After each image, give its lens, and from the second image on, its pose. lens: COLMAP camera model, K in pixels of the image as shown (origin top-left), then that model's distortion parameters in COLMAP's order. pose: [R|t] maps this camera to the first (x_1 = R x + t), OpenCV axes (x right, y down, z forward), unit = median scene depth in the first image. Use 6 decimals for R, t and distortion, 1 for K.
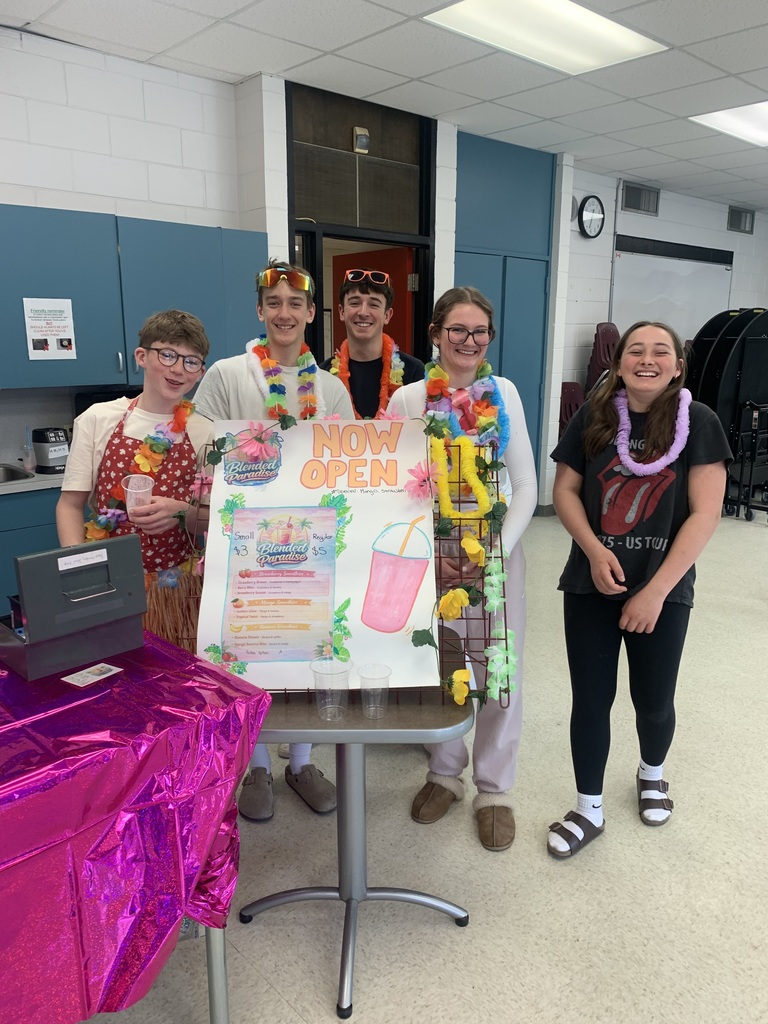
lens RADIAL K [[770.7, 0, 385.0], [0, 770.7, 510.7], [0, 0, 1]] dist [0.005679, 0.001005]
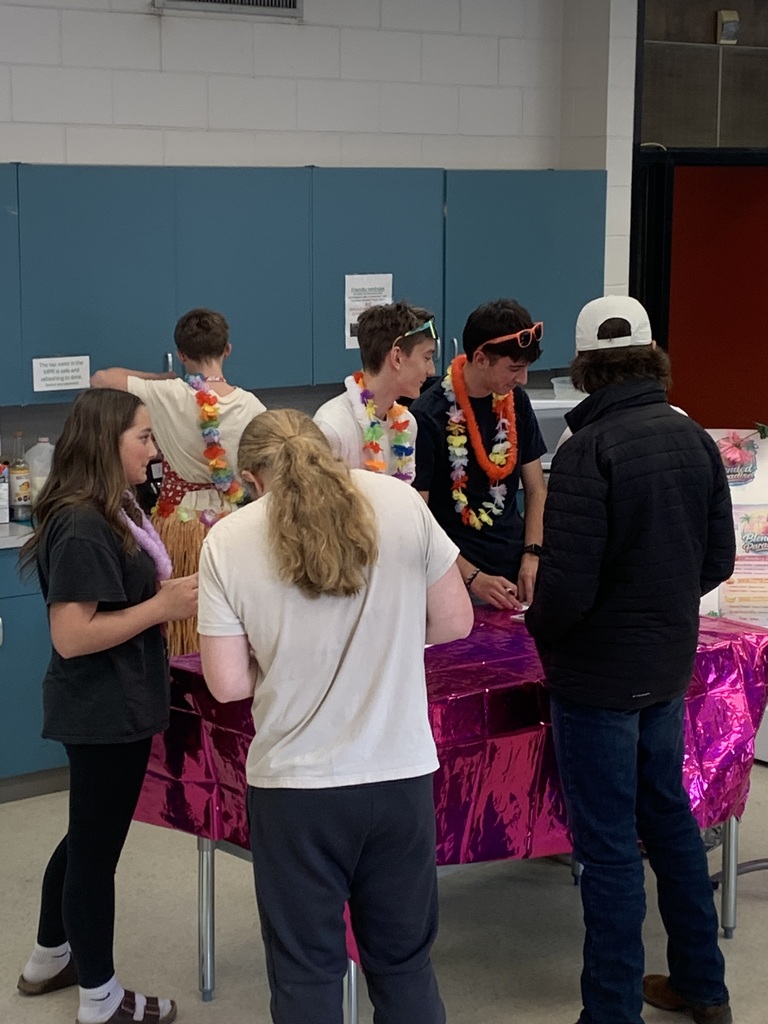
lens RADIAL K [[2074.9, 0, 383.7], [0, 2074.9, 512.6], [0, 0, 1]] dist [-0.217184, 0.000000]
pose [[0.994413, 0.029035, -0.101484, -0.197259], [-0.037637, 0.995763, -0.083904, 0.148687], [0.098618, 0.087254, 0.991293, -1.091030]]
